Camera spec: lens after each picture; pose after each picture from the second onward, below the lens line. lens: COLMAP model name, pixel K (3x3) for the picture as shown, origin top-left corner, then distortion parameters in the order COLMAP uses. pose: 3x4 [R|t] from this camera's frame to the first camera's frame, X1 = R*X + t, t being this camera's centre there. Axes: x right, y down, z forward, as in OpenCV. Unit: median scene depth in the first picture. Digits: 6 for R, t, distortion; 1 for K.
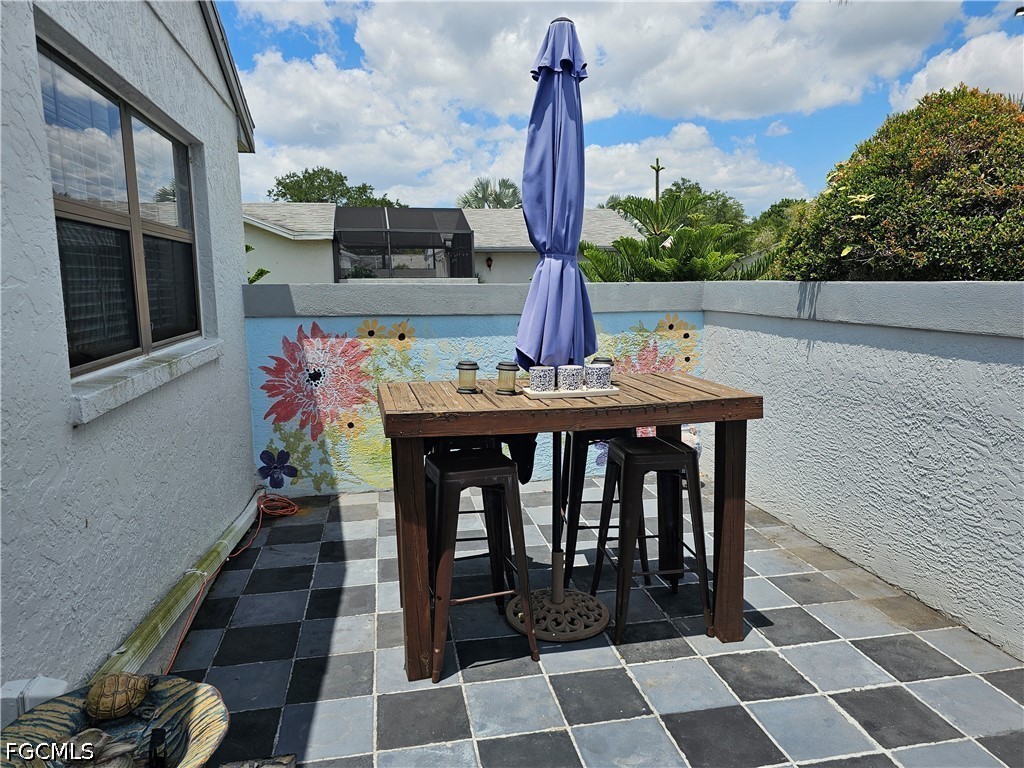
lens RADIAL K [[686.3, 0, 517.2], [0, 686.3, 382.4], [0, 0, 1]] dist [0.062333, -0.060595]
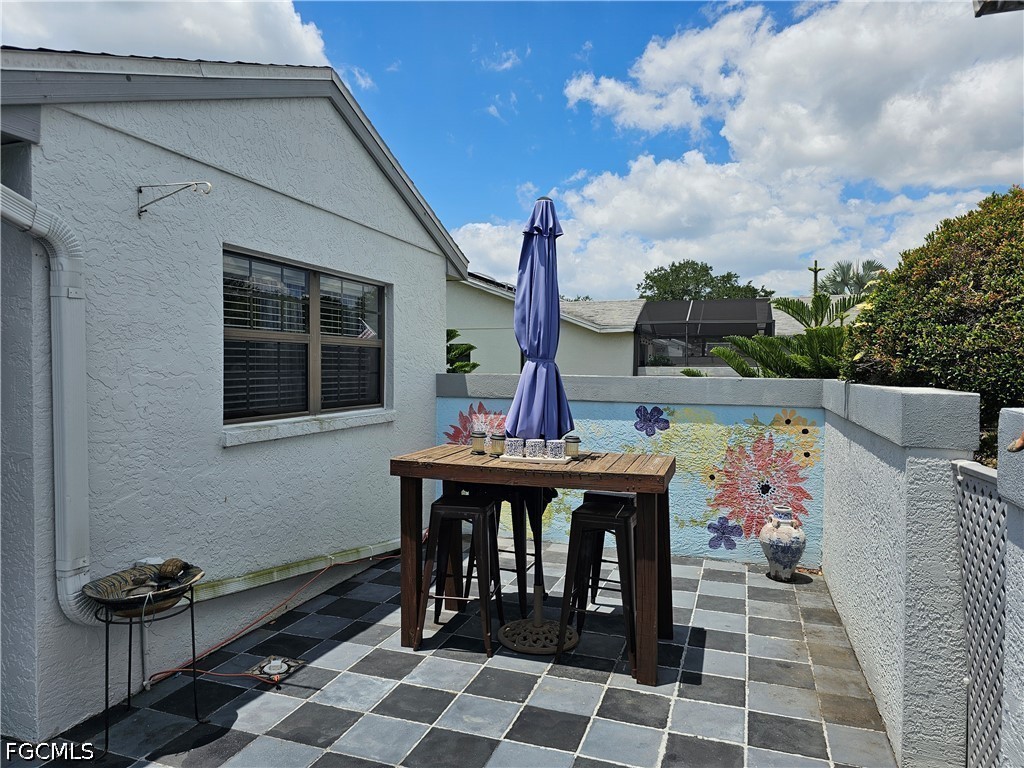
lens RADIAL K [[686.3, 0, 507.7], [0, 686.3, 381.2], [0, 0, 1]] dist [0.062333, -0.060595]
pose [[0.861065, 0.026640, -0.507797, 0.604293], [-0.089582, 0.990955, -0.099915, 0.001369], [0.500543, 0.131522, 0.855663, -0.168908]]
